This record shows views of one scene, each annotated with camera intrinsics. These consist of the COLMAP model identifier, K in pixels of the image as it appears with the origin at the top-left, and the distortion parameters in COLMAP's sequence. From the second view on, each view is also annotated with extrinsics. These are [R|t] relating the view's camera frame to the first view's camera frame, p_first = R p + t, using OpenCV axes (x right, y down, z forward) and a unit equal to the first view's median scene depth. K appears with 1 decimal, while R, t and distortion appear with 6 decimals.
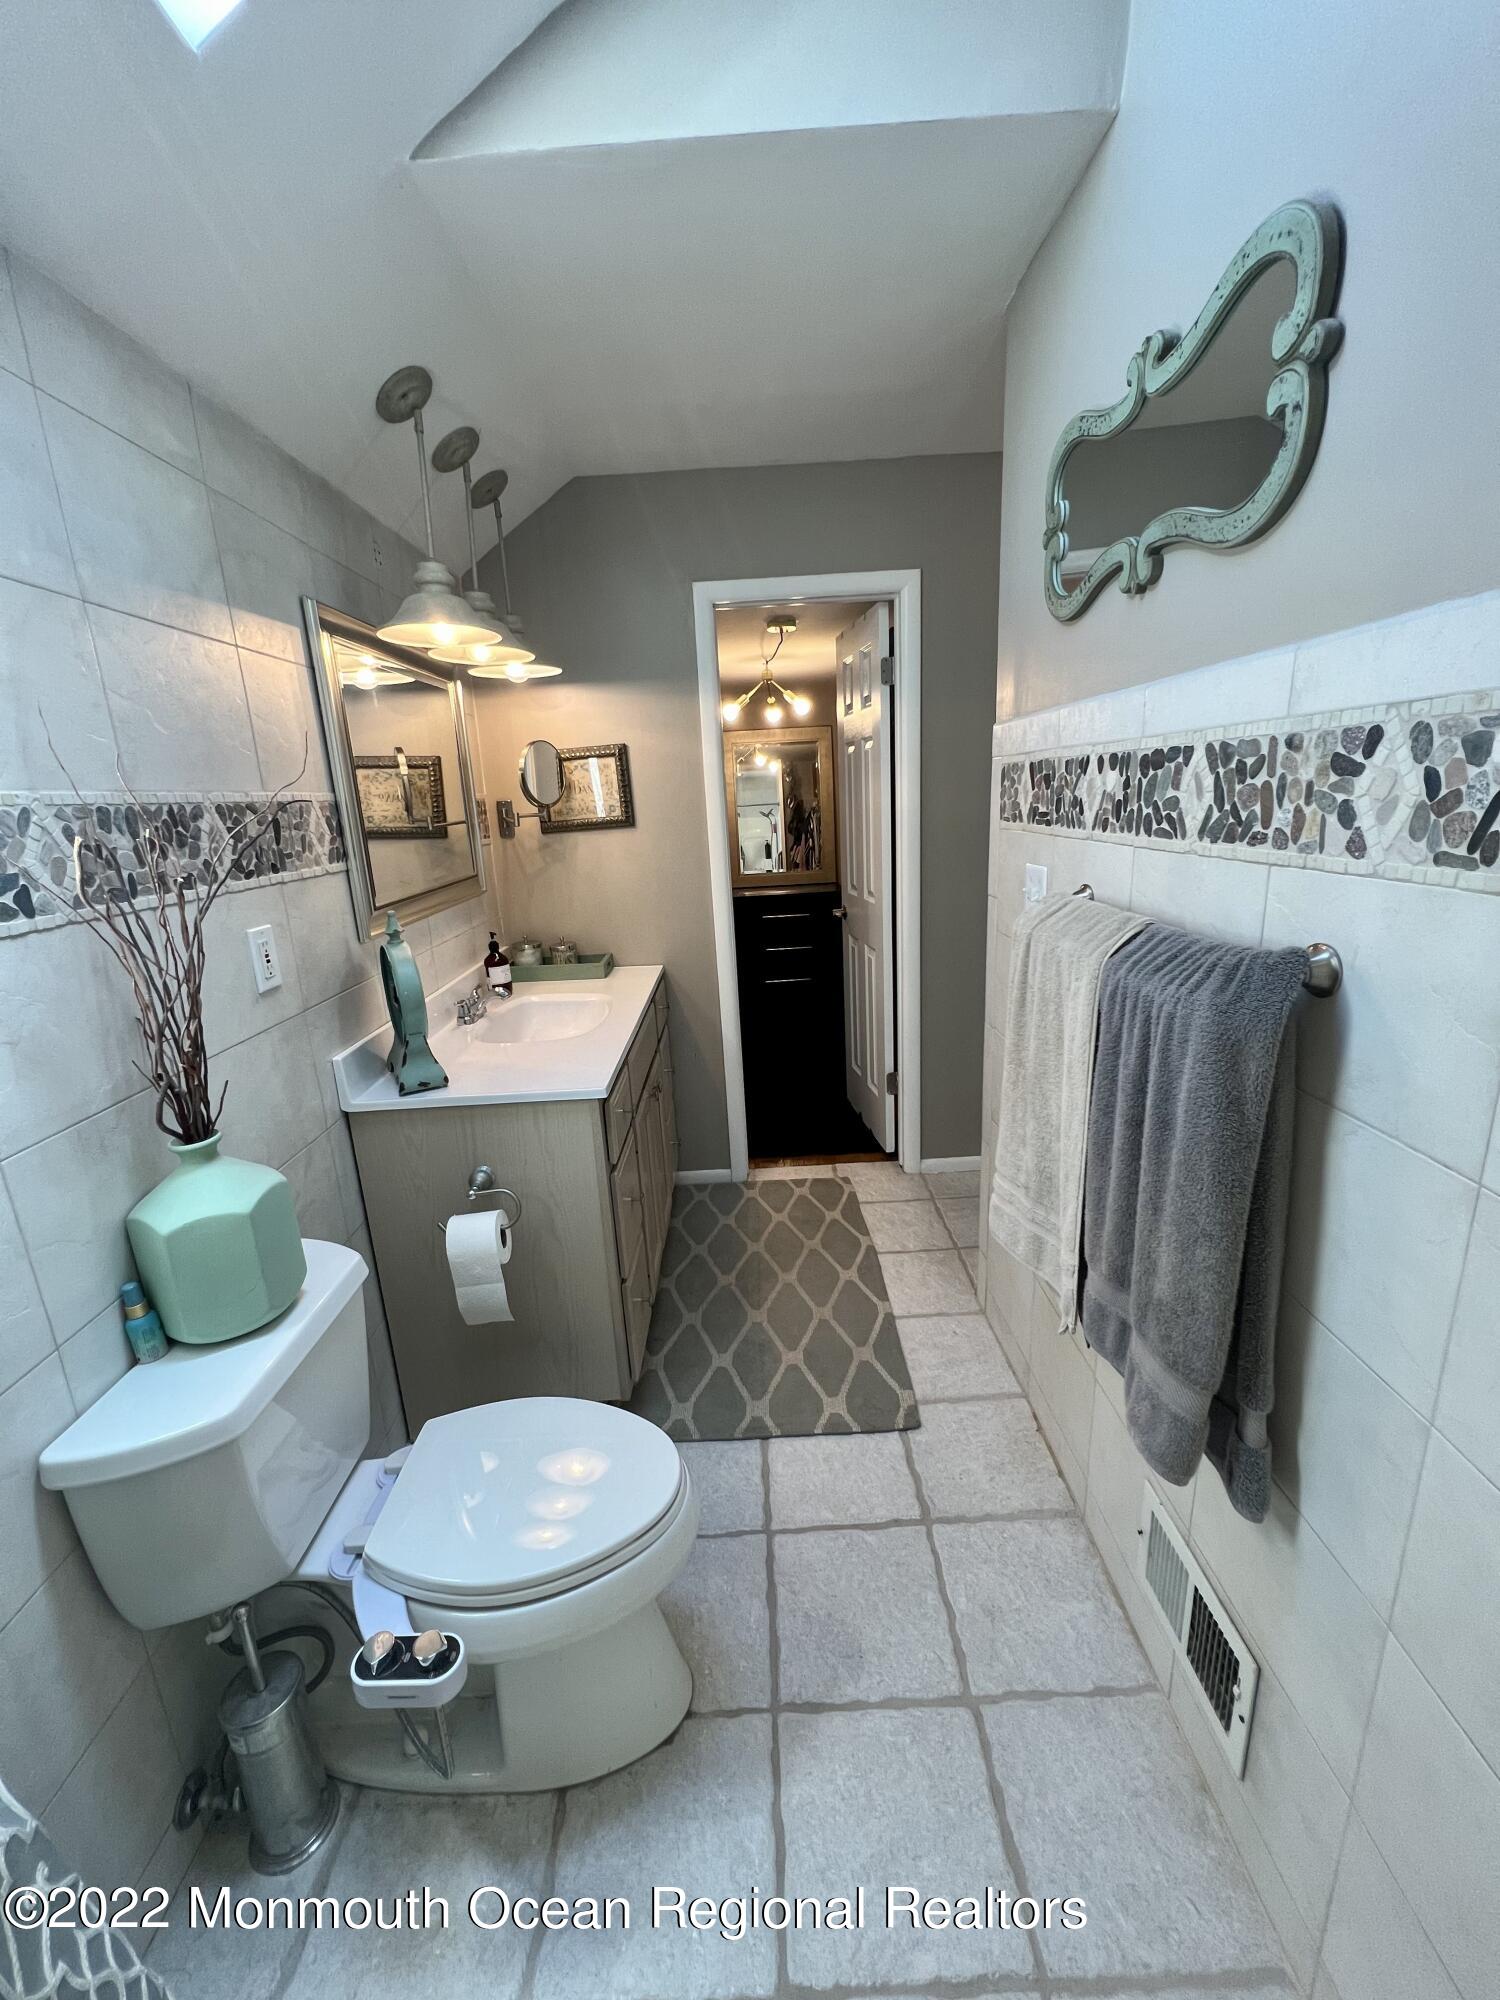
lens RADIAL K [[797.7, 0, 753.3], [0, 797.7, 995.2], [0, 0, 1]] dist [-0.000306, 0.000188]
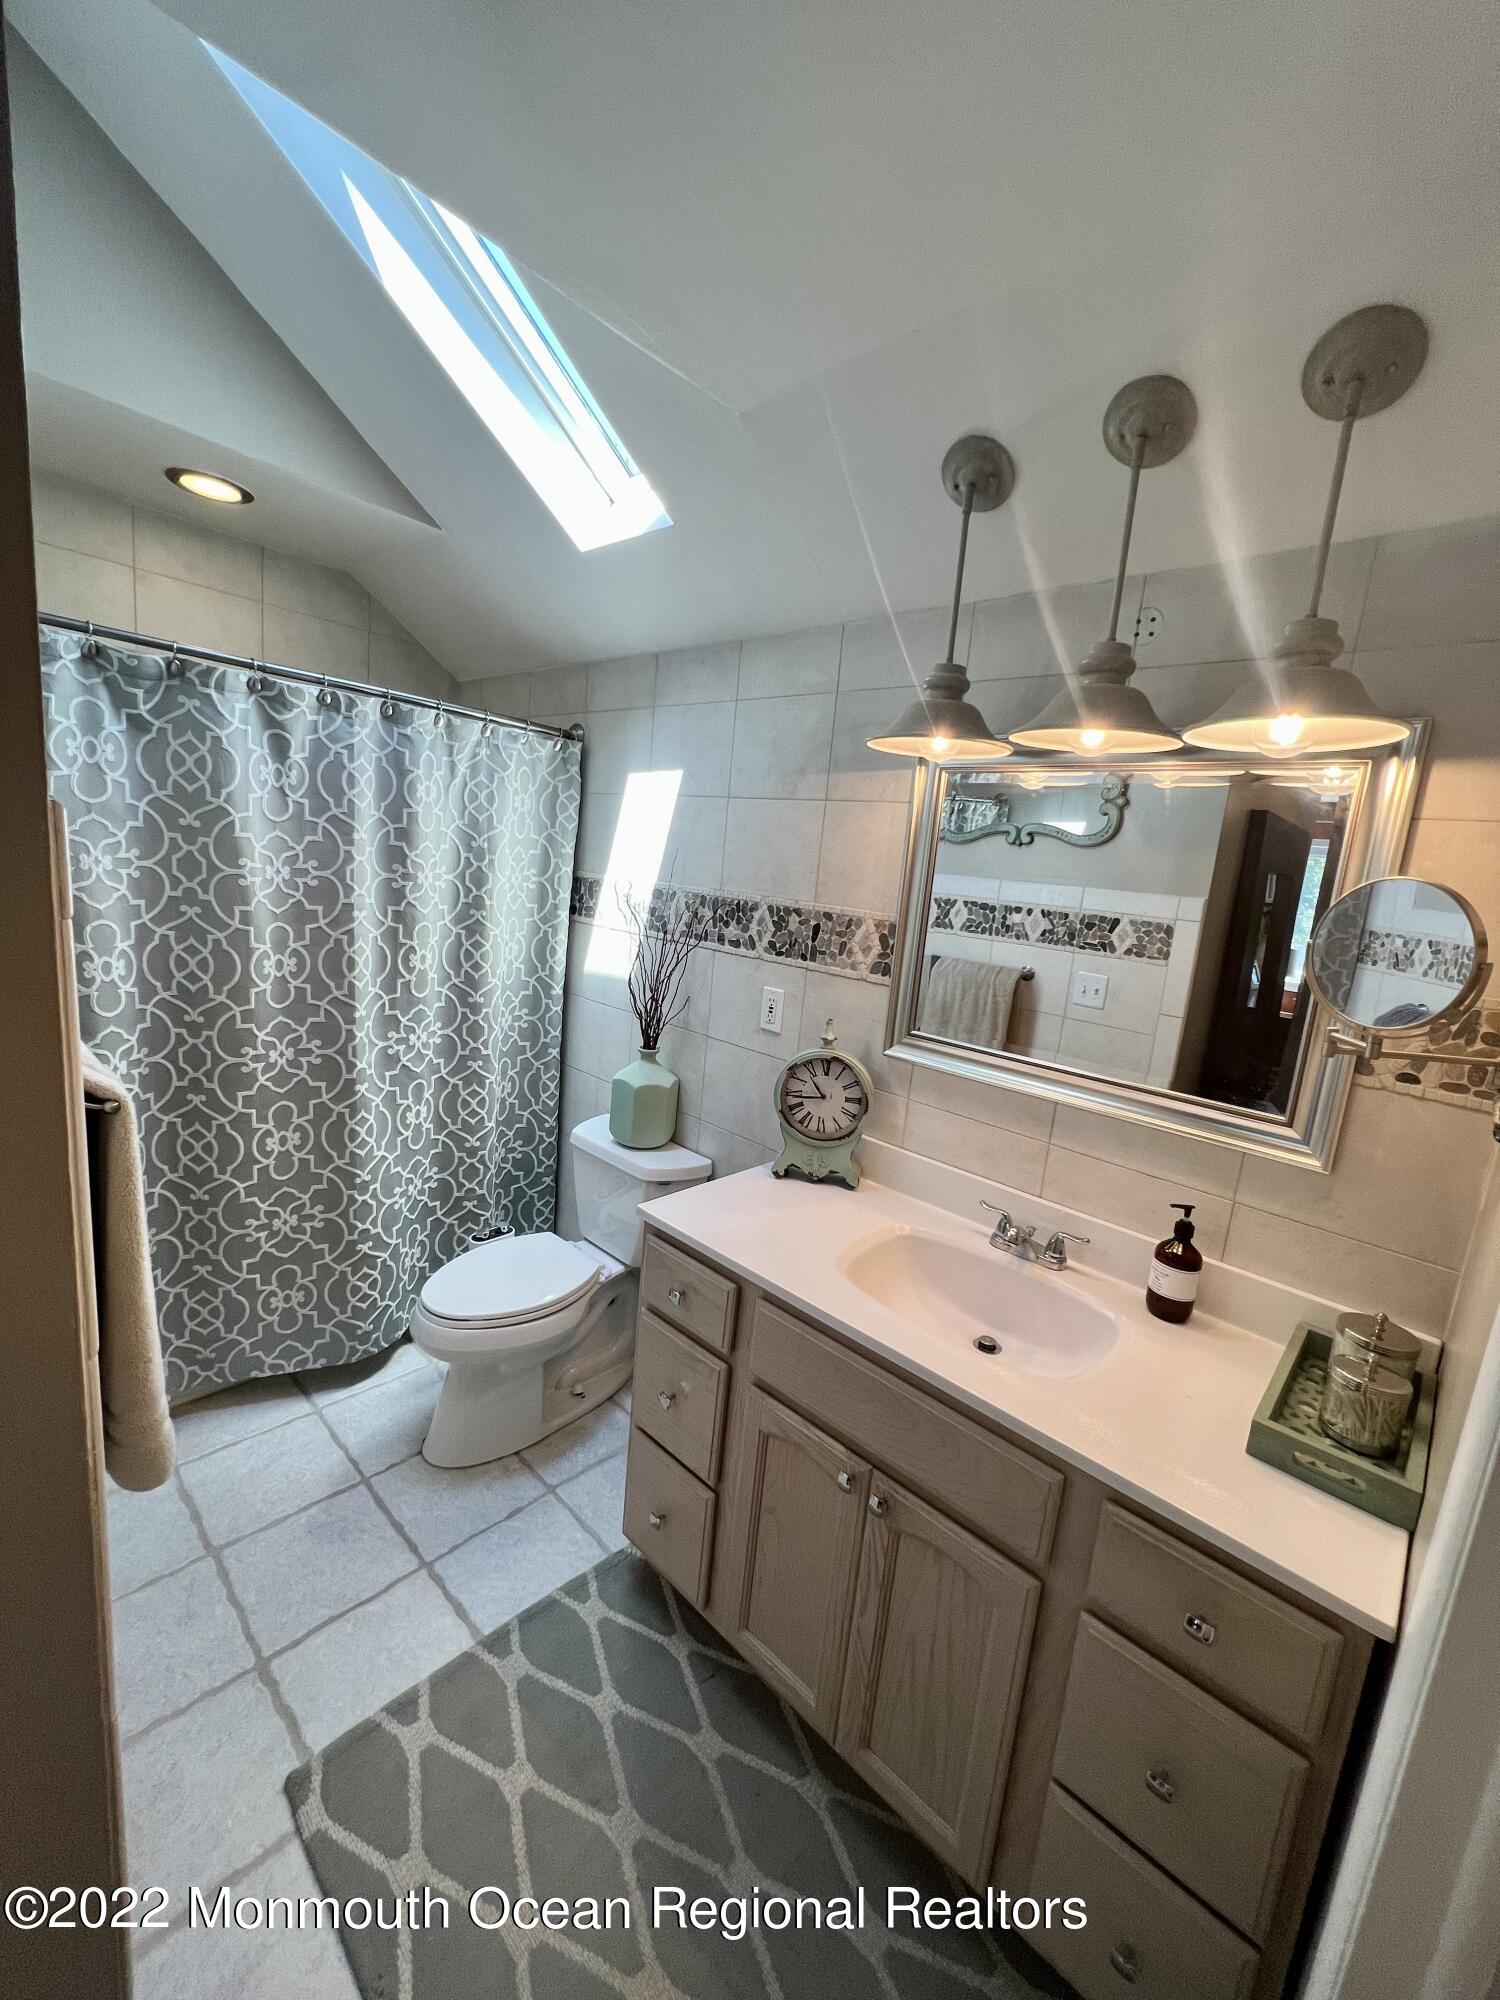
lens RADIAL K [[797.7, 0, 753.8], [0, 797.7, 1008.5], [0, 0, 1]] dist [-0.000306, 0.000188]
pose [[-0.686309, 0.113700, -0.718368, 0.441620], [-0.239992, 0.896981, 0.371252, -0.559340], [0.686574, 0.427197, -0.588319, 1.762242]]
